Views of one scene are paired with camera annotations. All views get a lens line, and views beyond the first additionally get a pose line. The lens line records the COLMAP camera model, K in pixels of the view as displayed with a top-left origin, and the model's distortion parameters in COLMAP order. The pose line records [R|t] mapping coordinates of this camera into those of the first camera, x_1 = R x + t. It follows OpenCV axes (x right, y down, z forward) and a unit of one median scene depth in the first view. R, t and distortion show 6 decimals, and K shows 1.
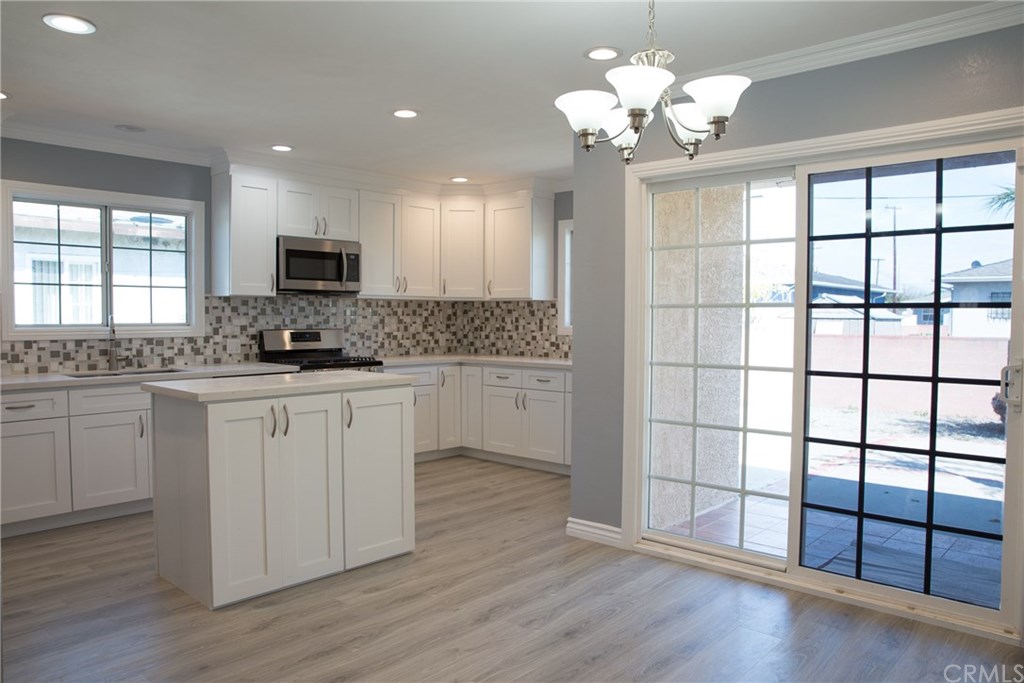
lens RADIAL K [[719.1, 0, 512.0], [0, 719.1, 341.5], [0, 0, 1]] dist [-0.092604, 0.083778]
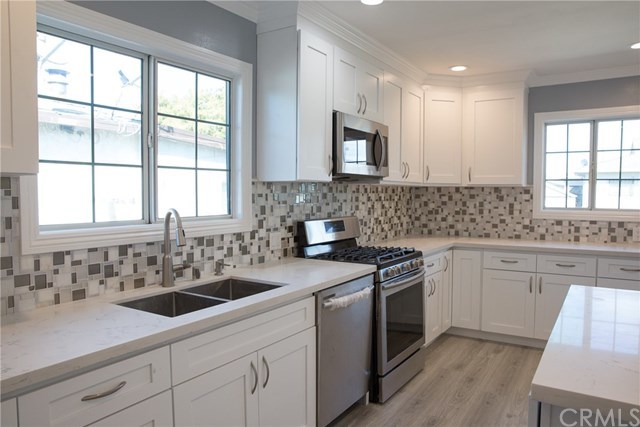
lens RADIAL K [[449.5, 0, 320.0], [0, 449.5, 213.5], [0, 0, 1]] dist [-0.092604, 0.083778]
pose [[0.984868, -0.009567, 0.173040, -0.400012], [0.007793, 0.999910, 0.010927, -0.028945], [-0.173129, -0.009413, 0.984854, 0.433015]]
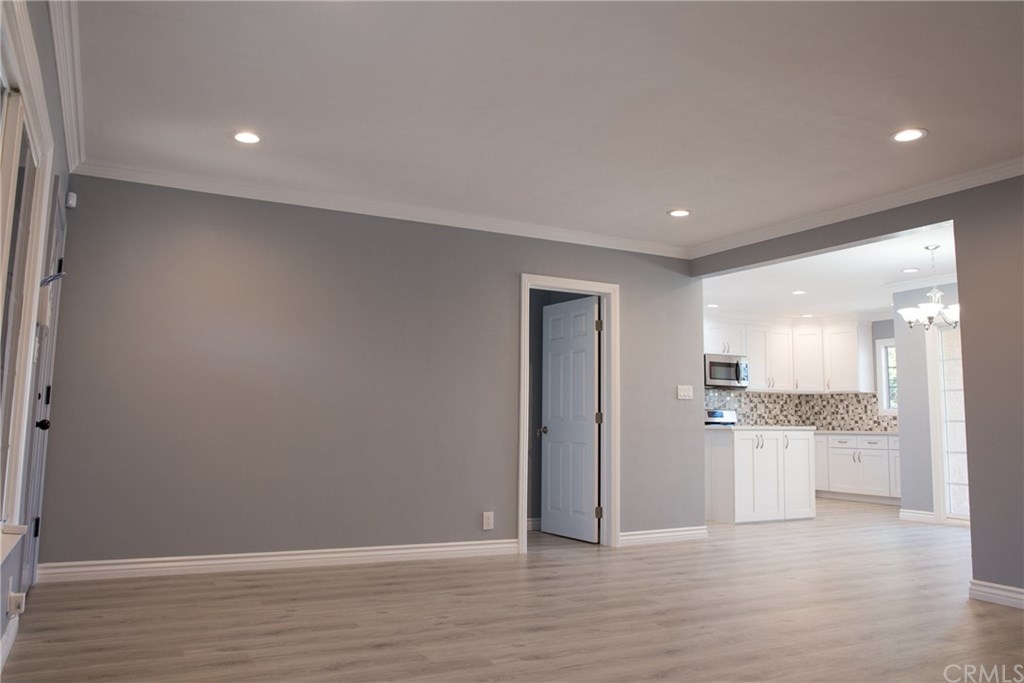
lens RADIAL K [[772.1, 0, 510.2], [0, 772.1, 321.3], [0, 0, 1]] dist [-0.092444, 0.094498]
pose [[0.942518, -0.030879, -0.332726, -0.138216], [-0.025762, 0.986043, -0.164487, 0.083073], [0.333162, 0.163604, 0.928567, -0.814867]]
